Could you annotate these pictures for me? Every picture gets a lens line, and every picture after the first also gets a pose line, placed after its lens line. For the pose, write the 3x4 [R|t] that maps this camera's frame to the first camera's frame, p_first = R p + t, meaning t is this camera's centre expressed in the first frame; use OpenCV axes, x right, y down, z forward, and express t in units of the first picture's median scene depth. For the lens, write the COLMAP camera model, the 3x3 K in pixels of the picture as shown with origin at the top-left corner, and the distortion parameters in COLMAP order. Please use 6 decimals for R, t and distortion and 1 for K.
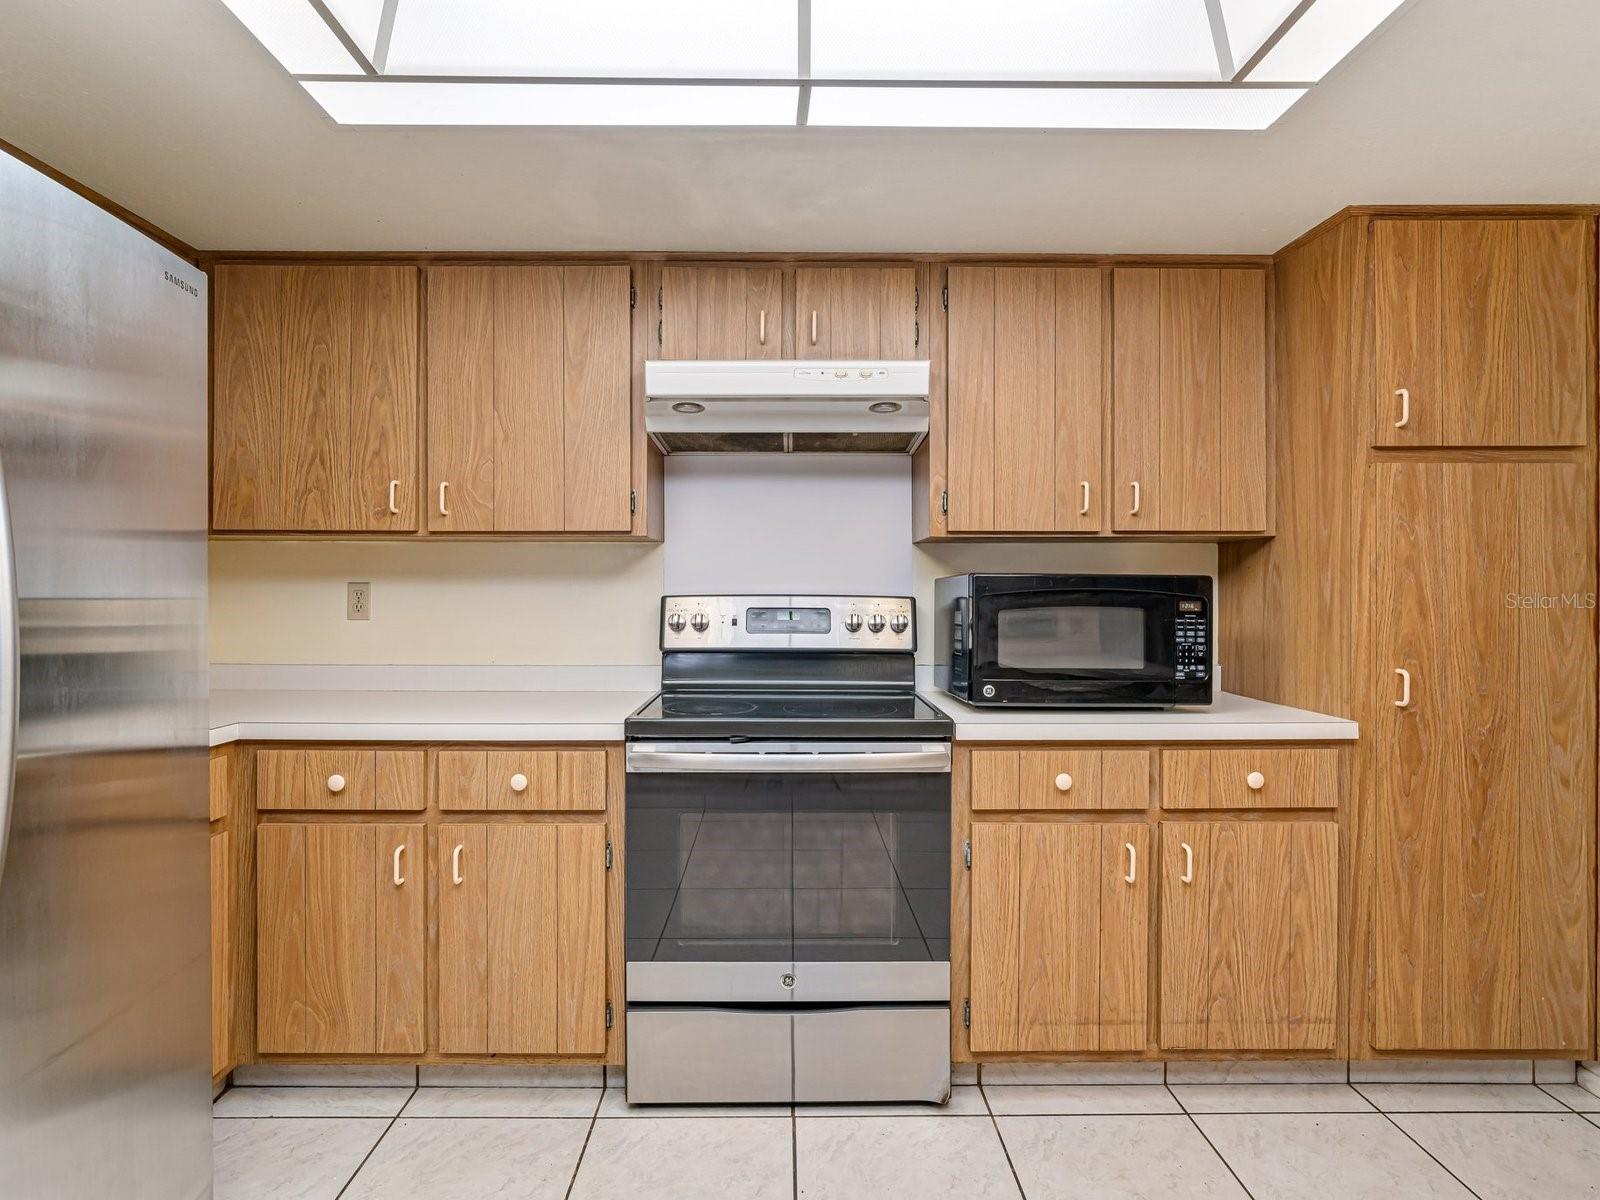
lens RADIAL K [[849.6, 0, 804.4], [0, 849.6, 593.7], [0, 0, 1]] dist [-0.018972, 0.006577]
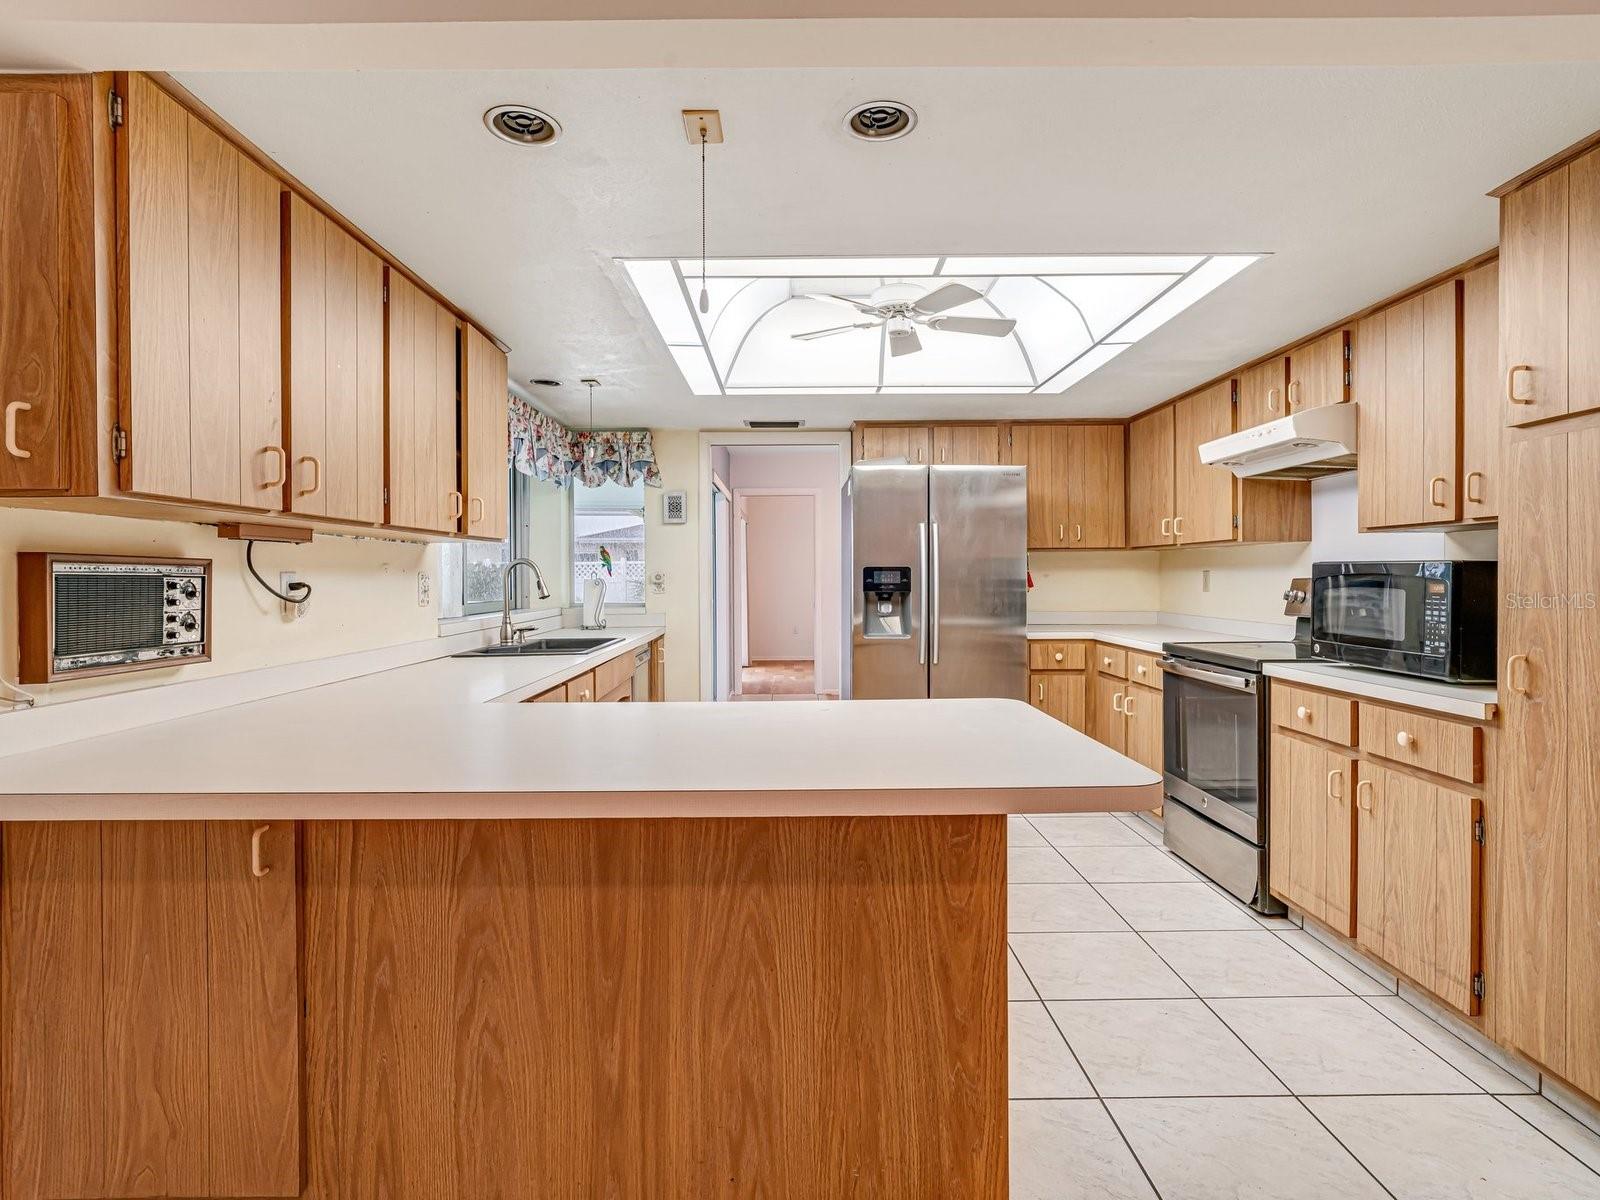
lens RADIAL K [[849.6, 0, 786.6], [0, 849.6, 579.4], [0, 0, 1]] dist [-0.018972, 0.006577]
pose [[-0.012240, 0.002590, -0.999922, 1.672589], [0.000755, 0.999996, 0.002581, -0.000438], [0.999925, -0.000724, -0.012242, 0.170522]]
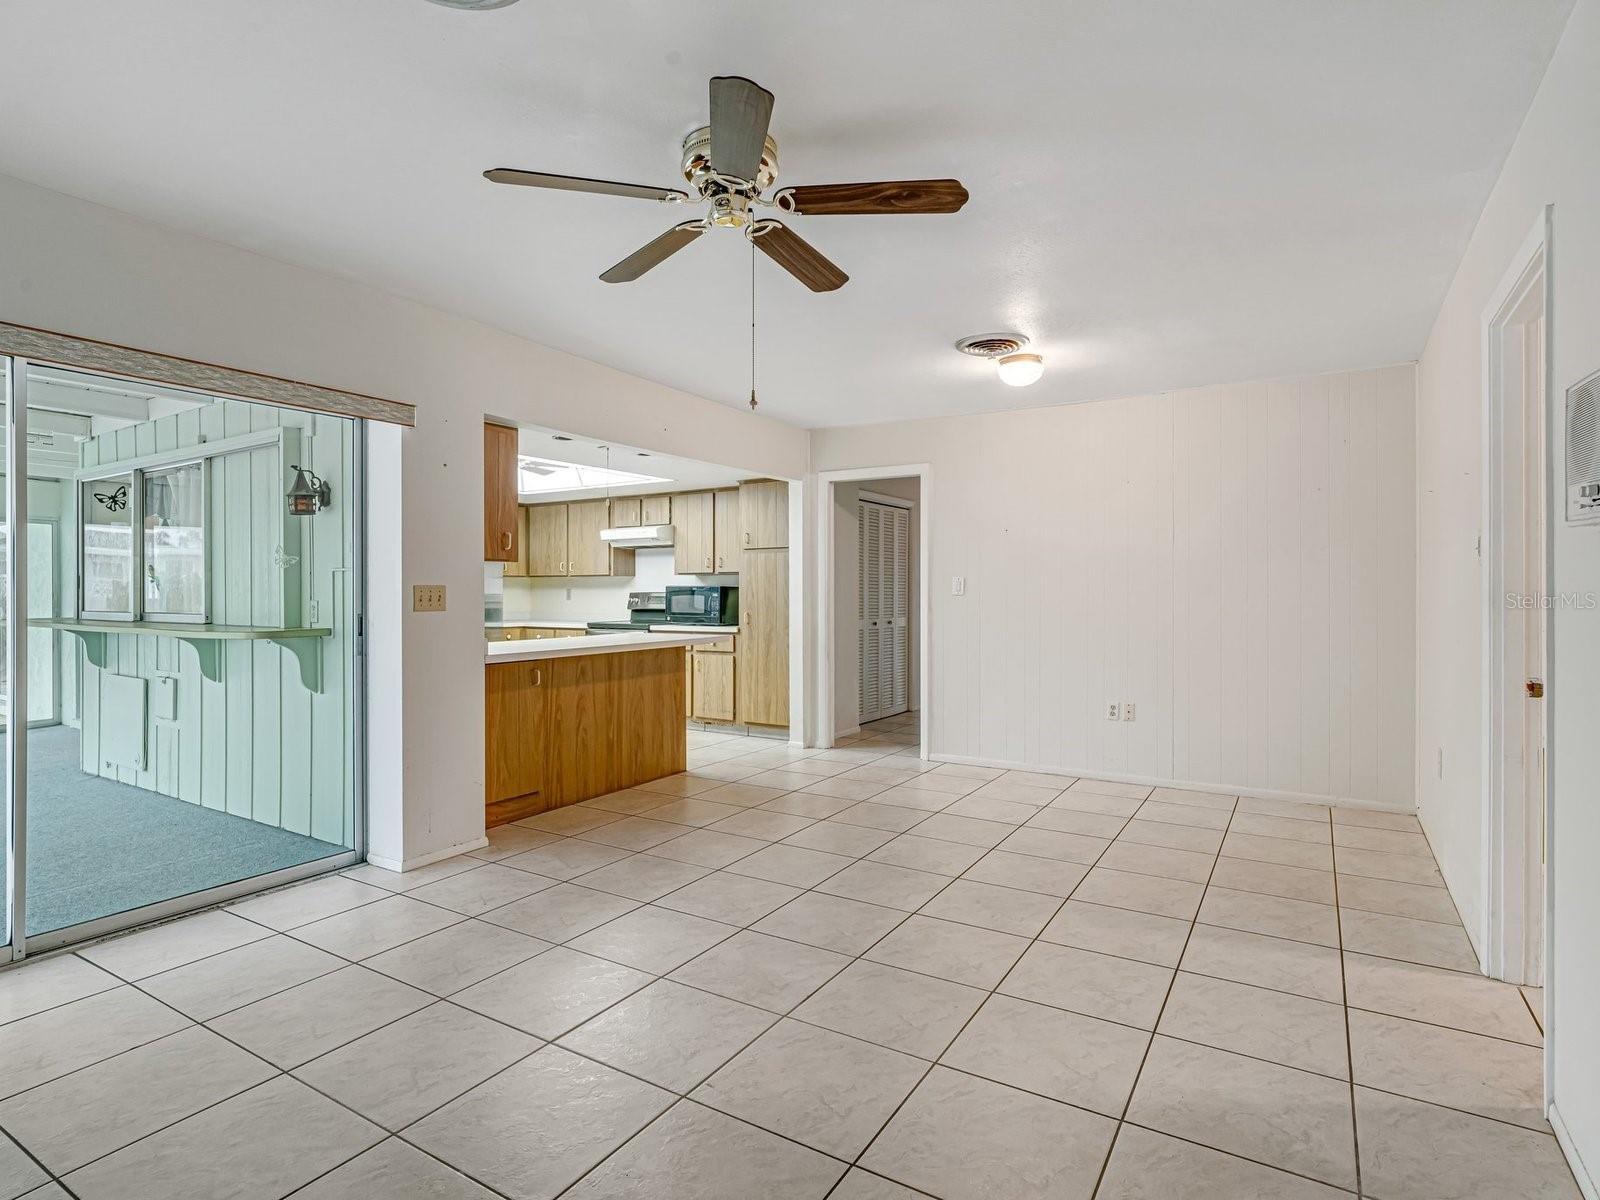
lens RADIAL K [[849.6, 0, 792.3], [0, 849.6, 593.7], [0, 0, 1]] dist [-0.018972, 0.006577]
pose [[0.841817, -0.001712, -0.539760, 2.756972], [-0.000011, 0.999995, -0.003190, 0.021922], [0.539763, 0.002692, 0.841813, -1.858150]]
